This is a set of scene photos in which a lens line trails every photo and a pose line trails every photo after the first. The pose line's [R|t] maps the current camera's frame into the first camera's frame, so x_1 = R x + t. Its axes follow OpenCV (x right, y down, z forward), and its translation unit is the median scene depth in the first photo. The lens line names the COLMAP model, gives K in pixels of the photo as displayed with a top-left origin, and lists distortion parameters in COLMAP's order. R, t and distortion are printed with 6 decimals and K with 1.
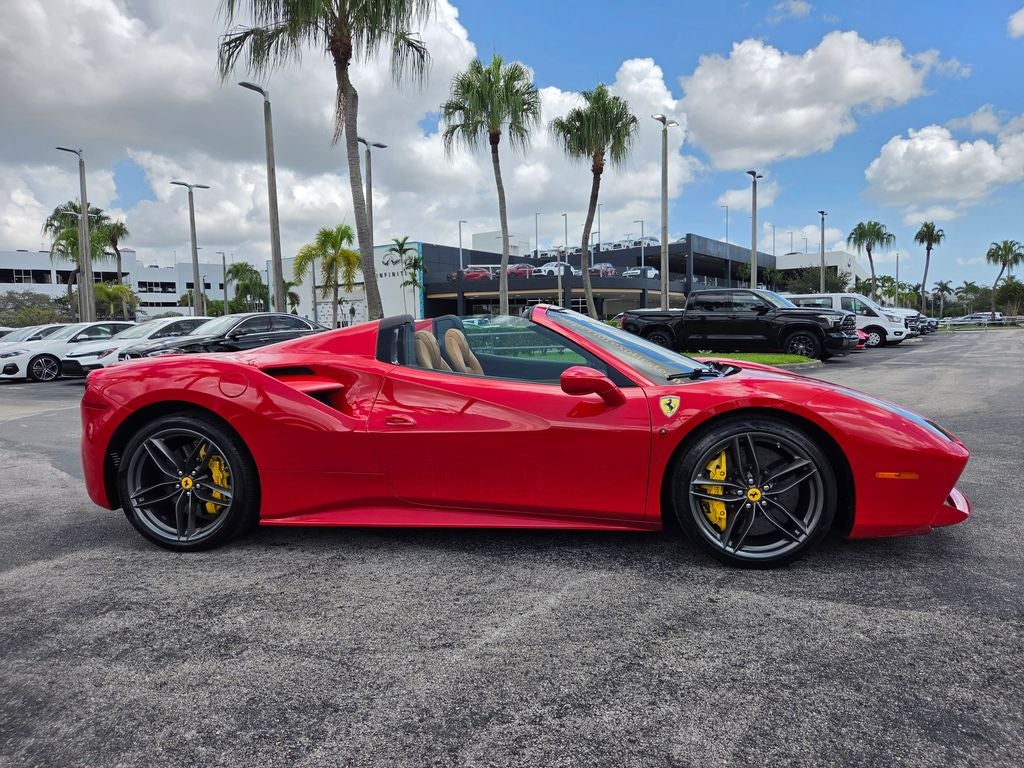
lens RADIAL K [[684.9, 0, 512.7], [0, 684.9, 379.3], [0, 0, 1]] dist [0.054477, -0.047223]
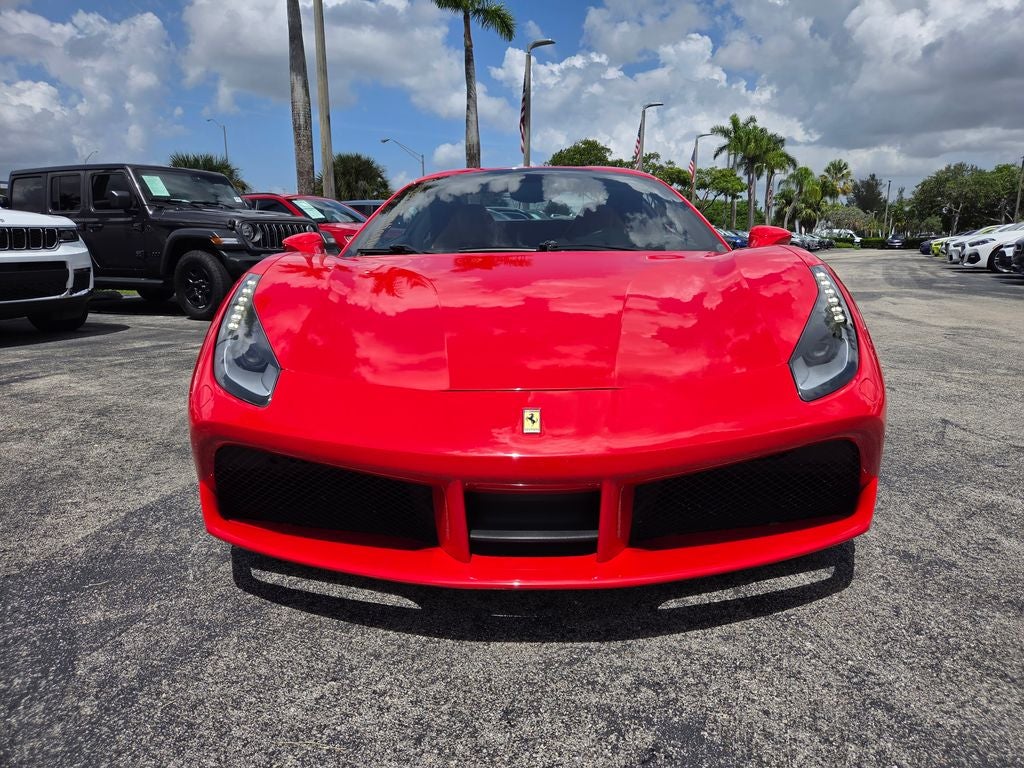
lens RADIAL K [[684.9, 0, 518.3], [0, 684.9, 361.9], [0, 0, 1]] dist [0.054477, -0.047223]
pose [[0.121250, 0.193435, -0.973592, 0.552626], [-0.070691, 0.980021, 0.185908, -0.020267], [0.990102, 0.046283, 0.132502, 0.546533]]
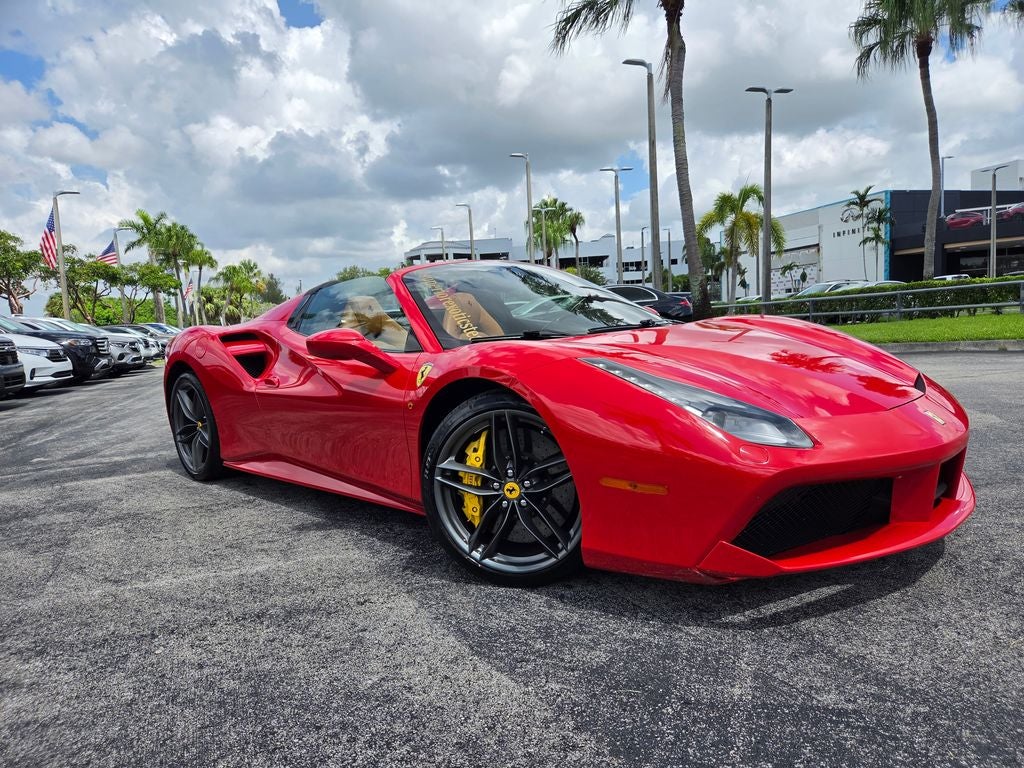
lens RADIAL K [[684.9, 0, 512.2], [0, 684.9, 389.0], [0, 0, 1]] dist [0.054477, -0.047223]
pose [[0.793526, 0.038593, -0.607312, 0.389352], [-0.004346, 0.998321, 0.057761, 0.004119], [0.608521, -0.043195, 0.792361, 0.188287]]
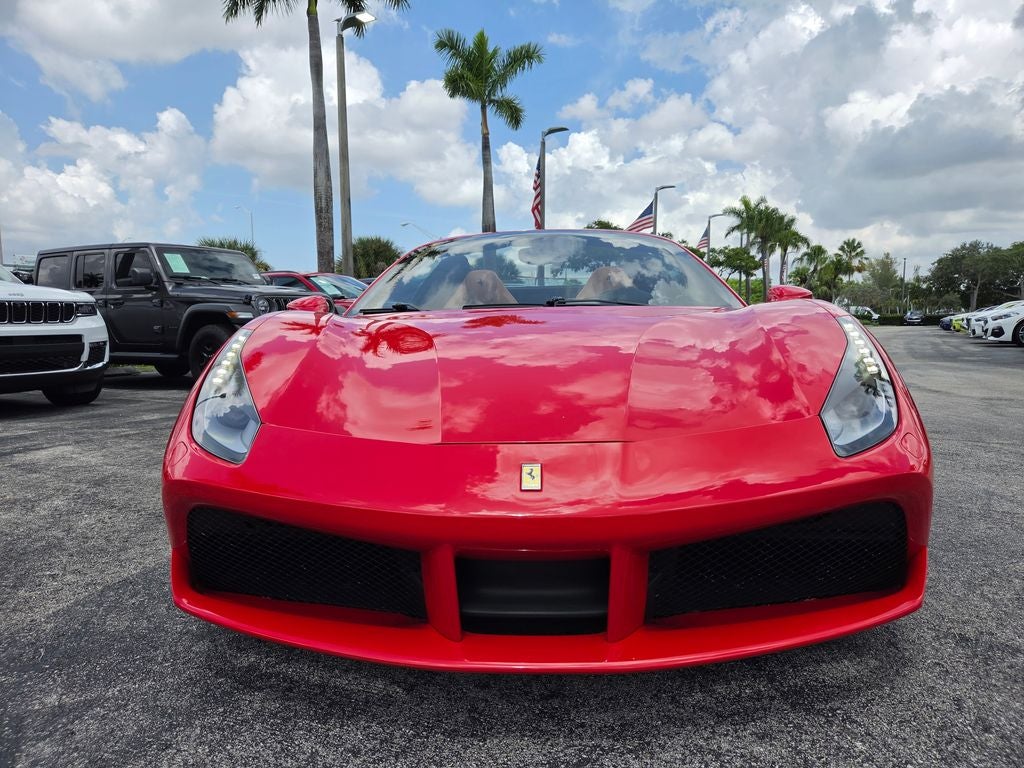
lens RADIAL K [[684.9, 0, 513.5], [0, 684.9, 372.0], [0, 0, 1]] dist [0.054477, -0.047223]
pose [[0.091303, 0.096305, -0.991155, 0.534309], [-0.064468, 0.993796, 0.090623, -0.008728], [0.993734, 0.055623, 0.096945, 0.554744]]
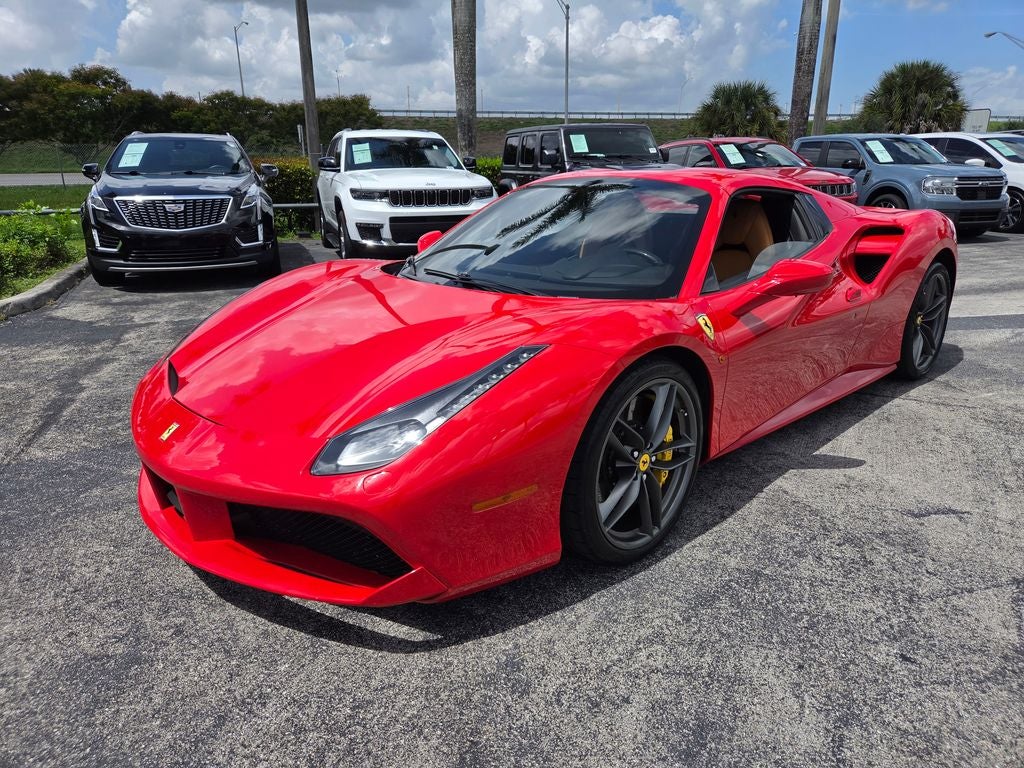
lens RADIAL K [[684.9, 0, 523.9], [0, 684.9, 366.0], [0, 0, 1]] dist [0.054477, -0.047223]
pose [[-0.601547, 0.253120, -0.757675, 0.482195], [-0.036216, 0.938856, 0.342401, -0.106058], [0.798016, 0.233410, -0.555599, 0.880850]]
